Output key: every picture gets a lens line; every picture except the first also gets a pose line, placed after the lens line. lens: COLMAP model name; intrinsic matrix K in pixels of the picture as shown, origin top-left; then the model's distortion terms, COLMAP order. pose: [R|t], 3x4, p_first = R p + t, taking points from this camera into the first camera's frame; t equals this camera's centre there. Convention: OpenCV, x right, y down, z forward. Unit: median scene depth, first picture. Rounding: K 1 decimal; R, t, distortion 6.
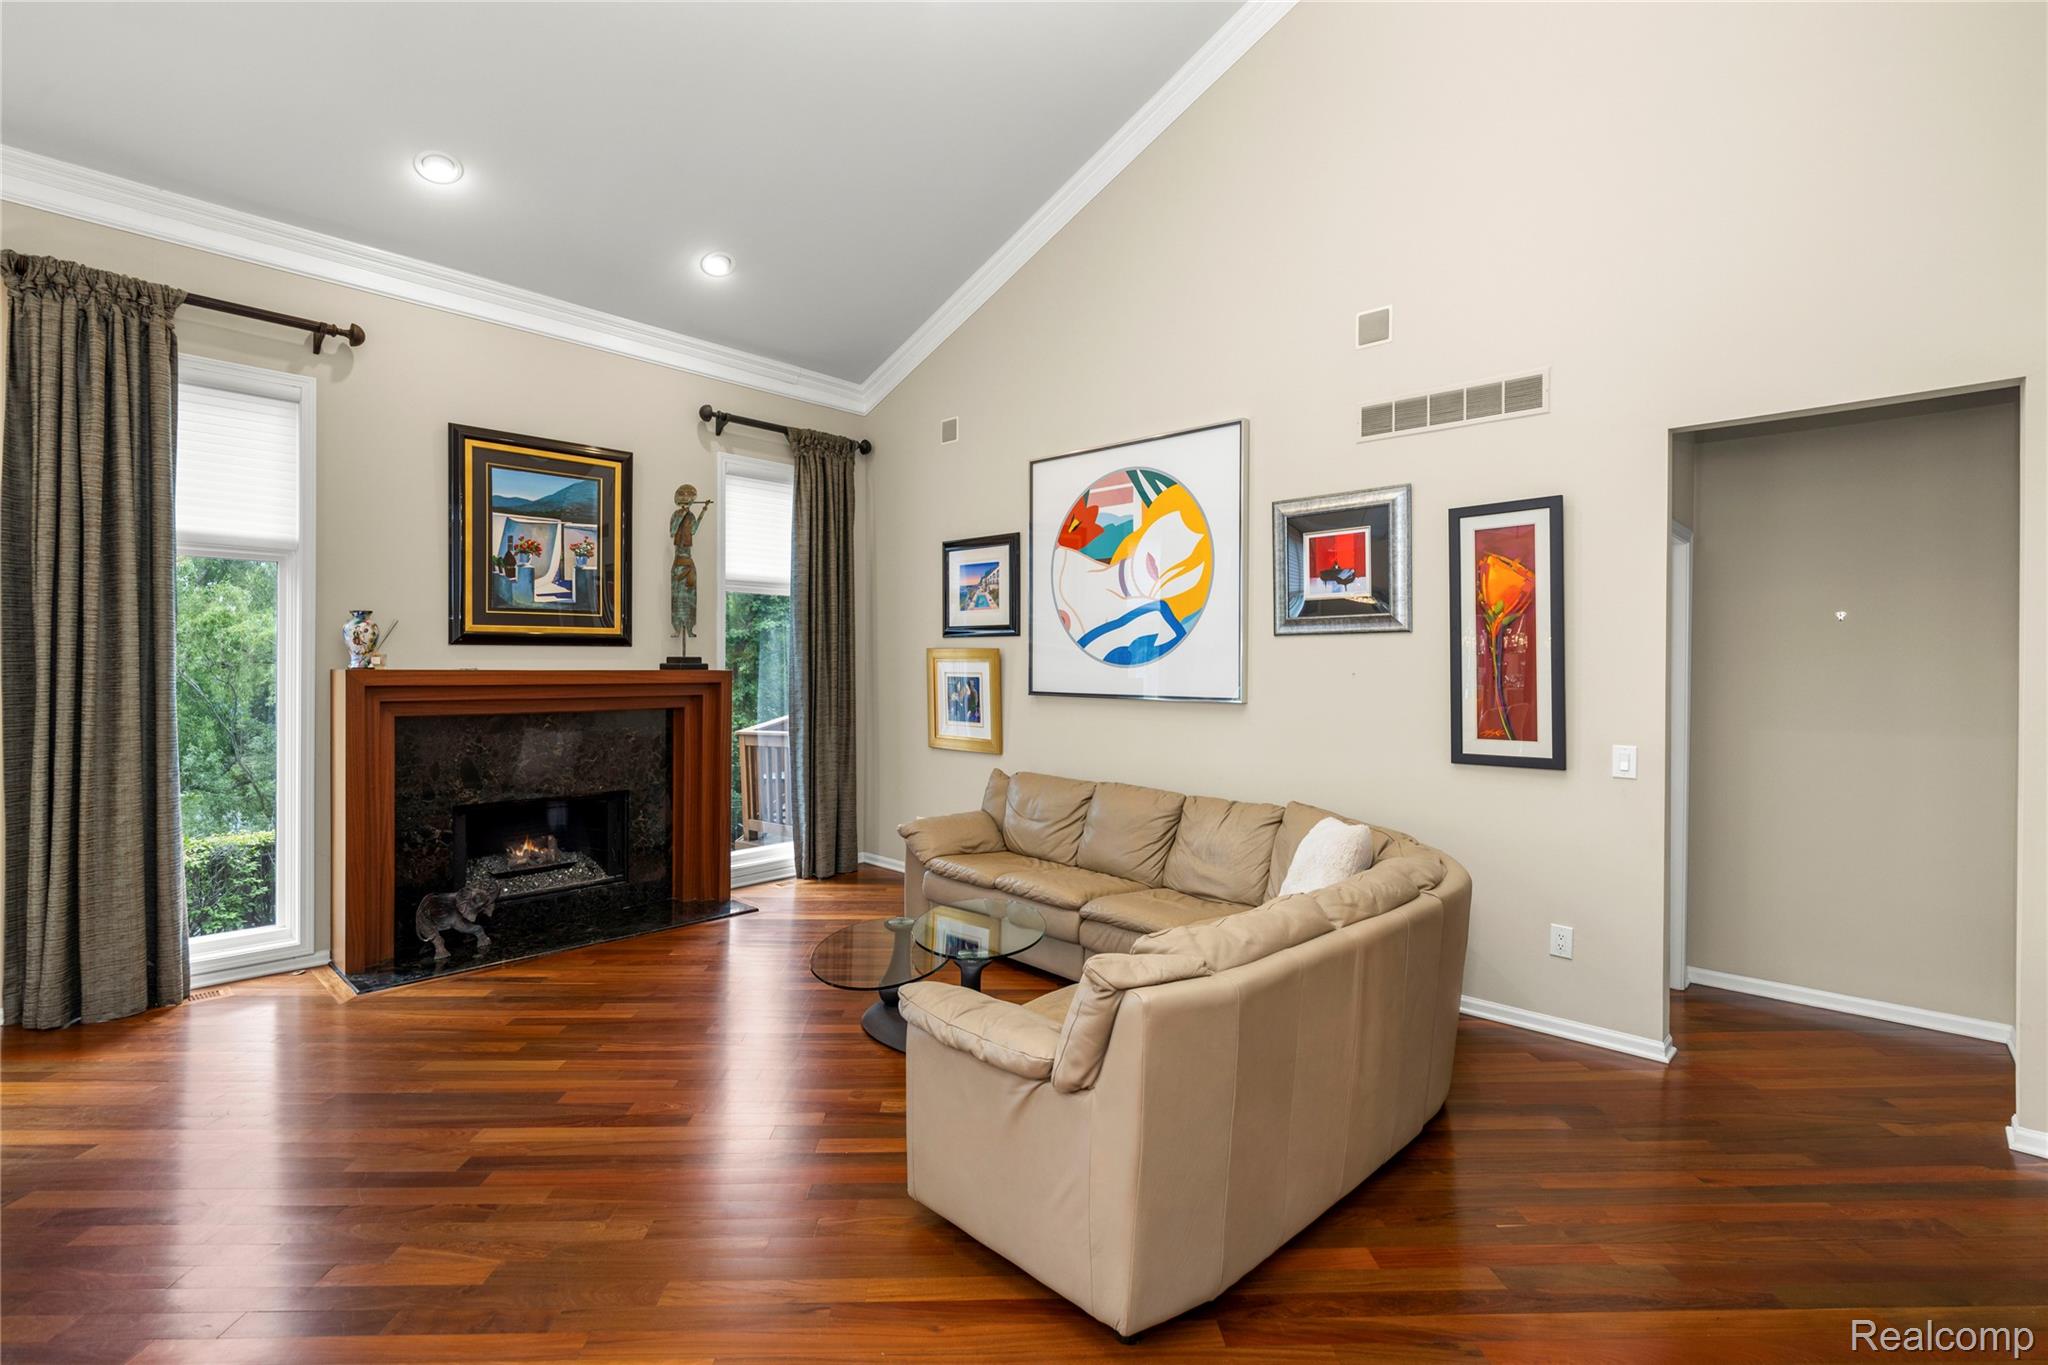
lens RADIAL K [[904.6, 0, 1001.9], [0, 904.6, 667.0], [0, 0, 1]] dist [-0.001767, 0.000017]
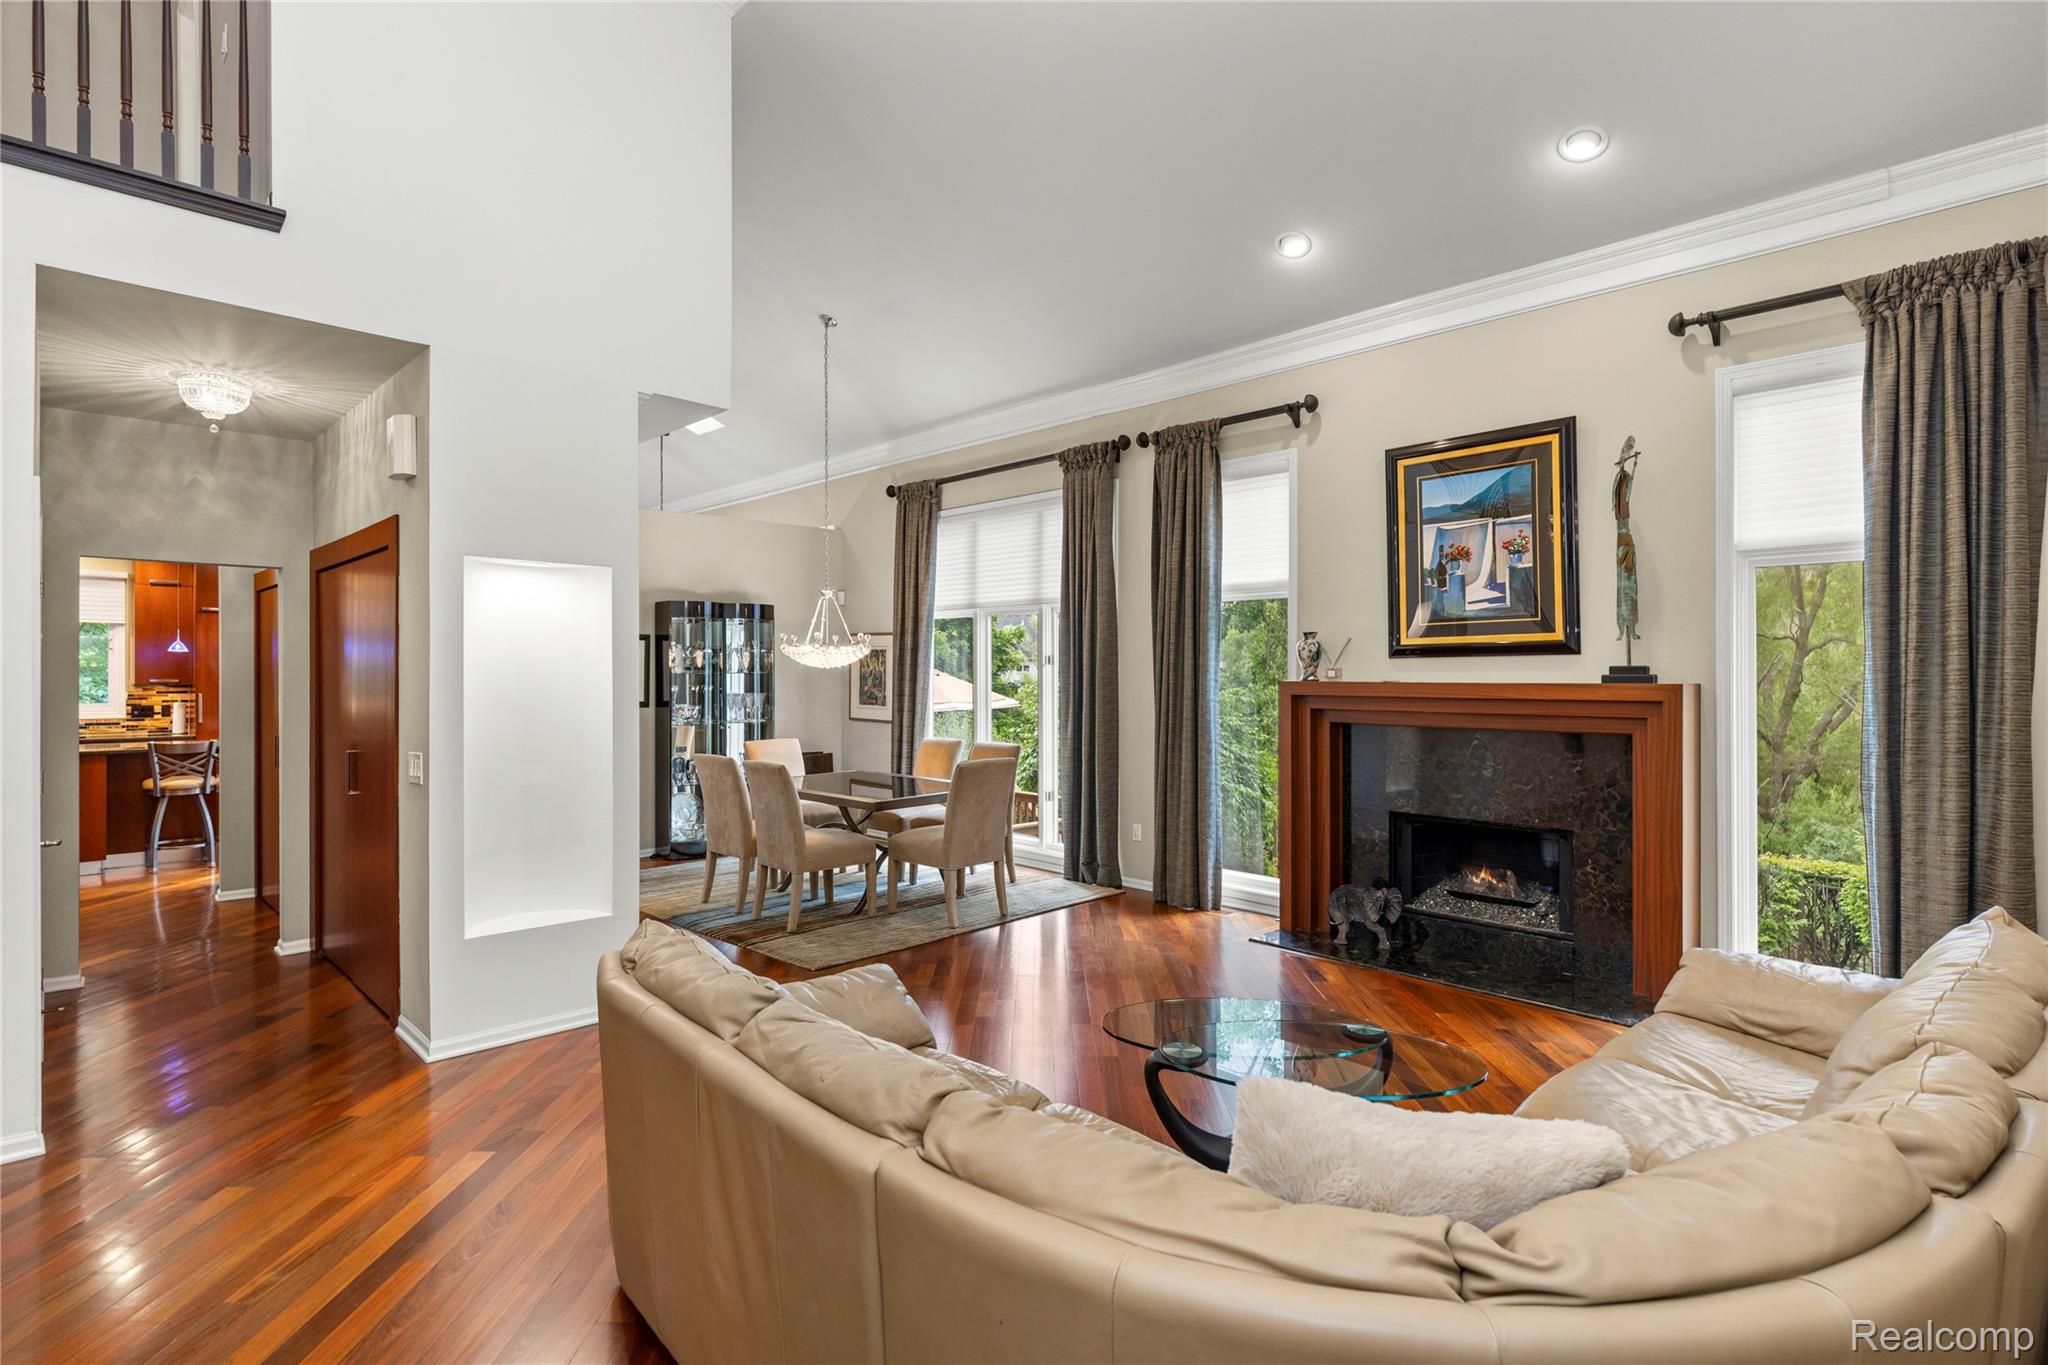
lens RADIAL K [[984.9, 0, 1018.1], [0, 984.9, 674.6], [0, 0, 1]] dist [0.002341, -0.000749]
pose [[-0.022074, -0.005131, -0.999743, 0.514682], [-0.001203, 0.999986, -0.005106, 0.000838], [0.999756, 0.001090, -0.022080, 0.548984]]
